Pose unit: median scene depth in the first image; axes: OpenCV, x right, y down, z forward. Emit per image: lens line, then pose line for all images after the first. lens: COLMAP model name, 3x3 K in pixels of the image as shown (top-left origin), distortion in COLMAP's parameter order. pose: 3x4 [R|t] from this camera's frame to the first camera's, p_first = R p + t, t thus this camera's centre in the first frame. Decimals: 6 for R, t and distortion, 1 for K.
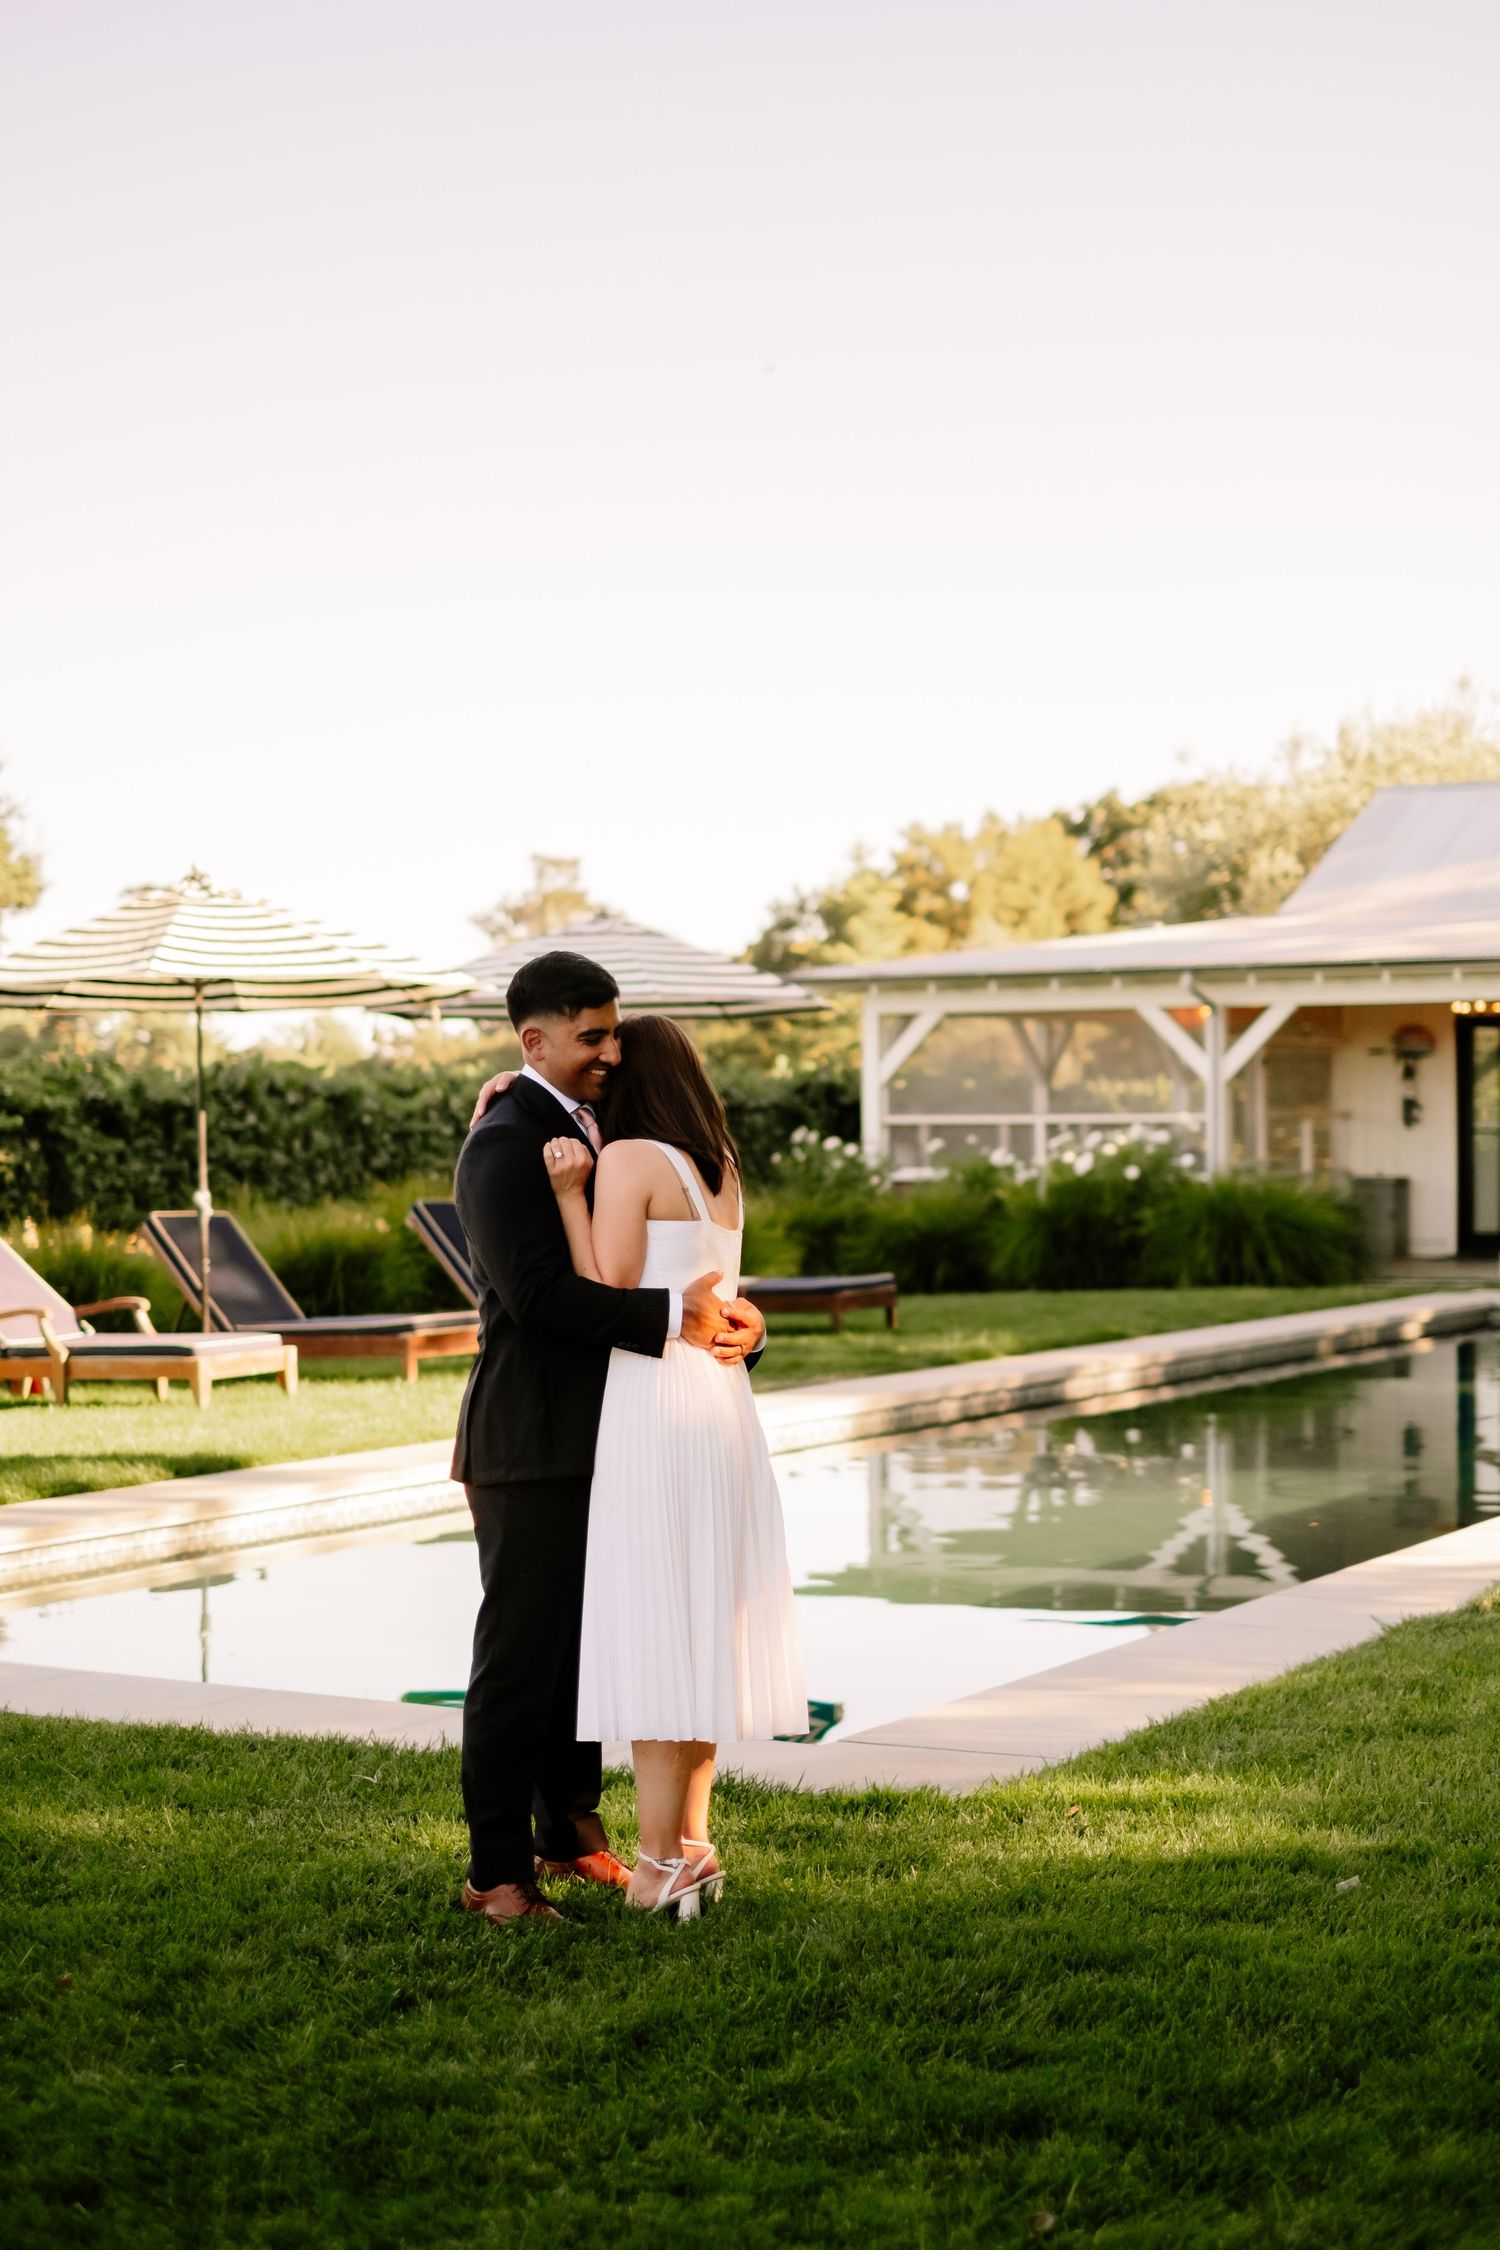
lens RADIAL K [[3567.9, 0, 750.0], [0, 3567.9, 1125.0], [0, 0, 1]] dist [0.011798, 0.008333]
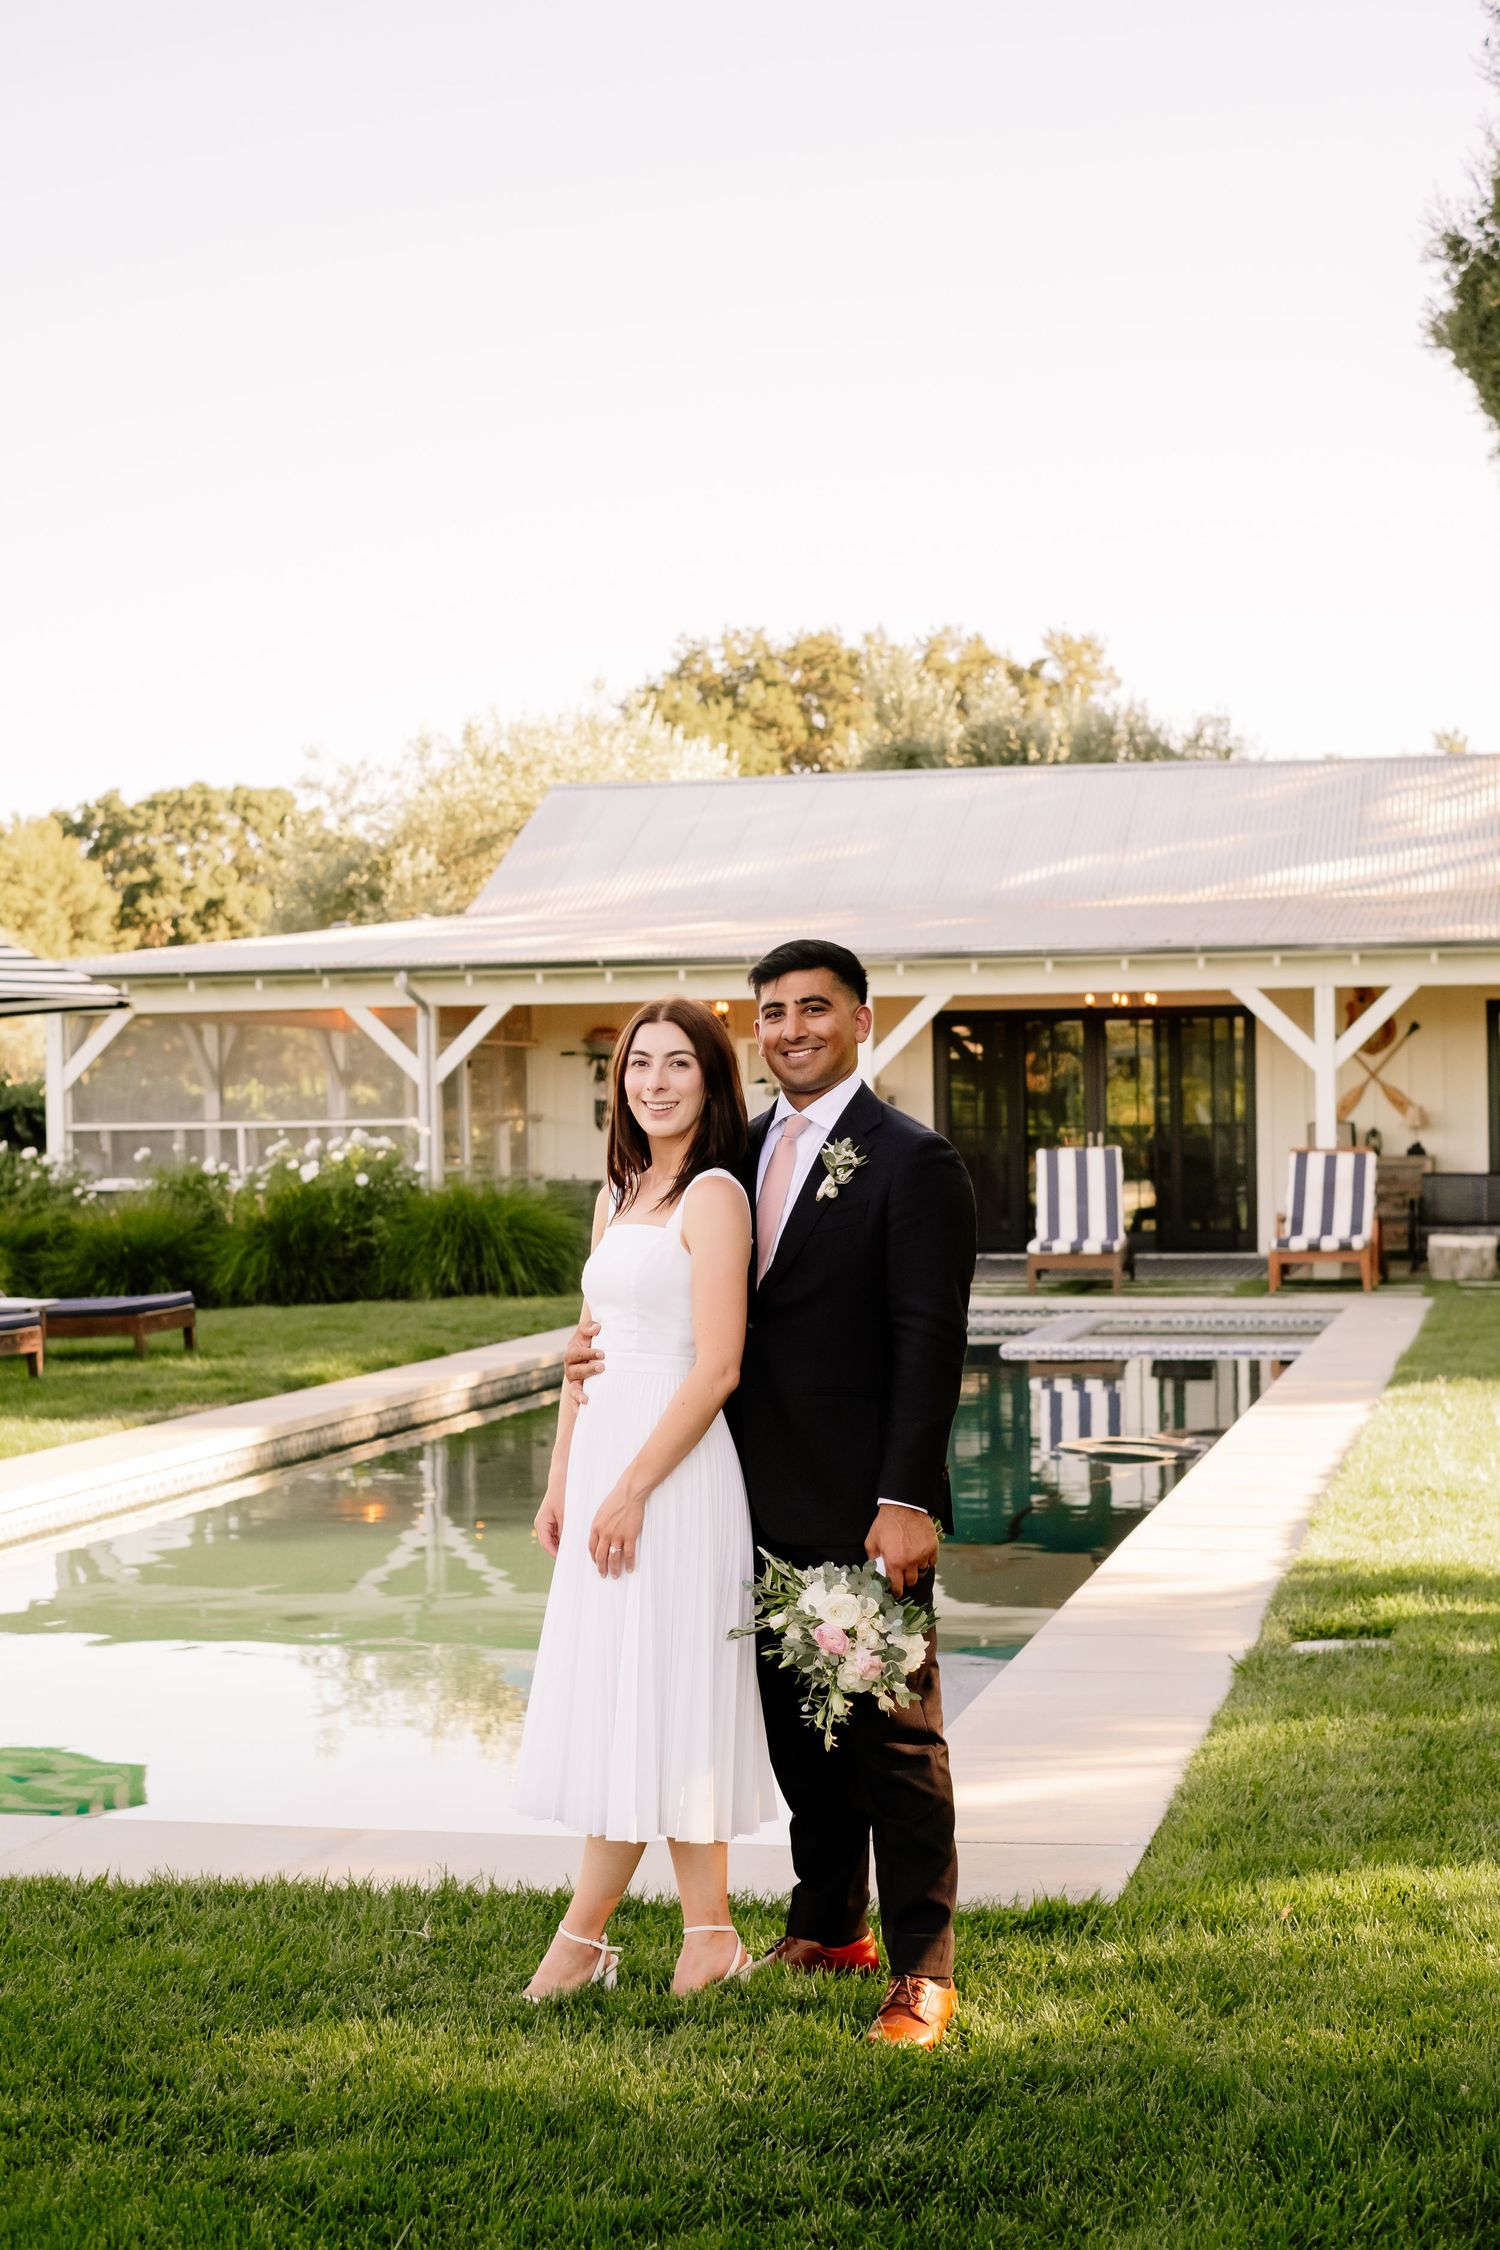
lens RADIAL K [[3522.9, 0, 750.0], [0, 3522.9, 1125.0], [0, 0, 1]] dist [-0.033022, 0.009677]
pose [[0.951488, -0.009759, 0.307531, -0.080423], [0.010274, 0.999947, -0.000055, -0.000142], [-0.307515, 0.003212, 0.951538, 0.062937]]
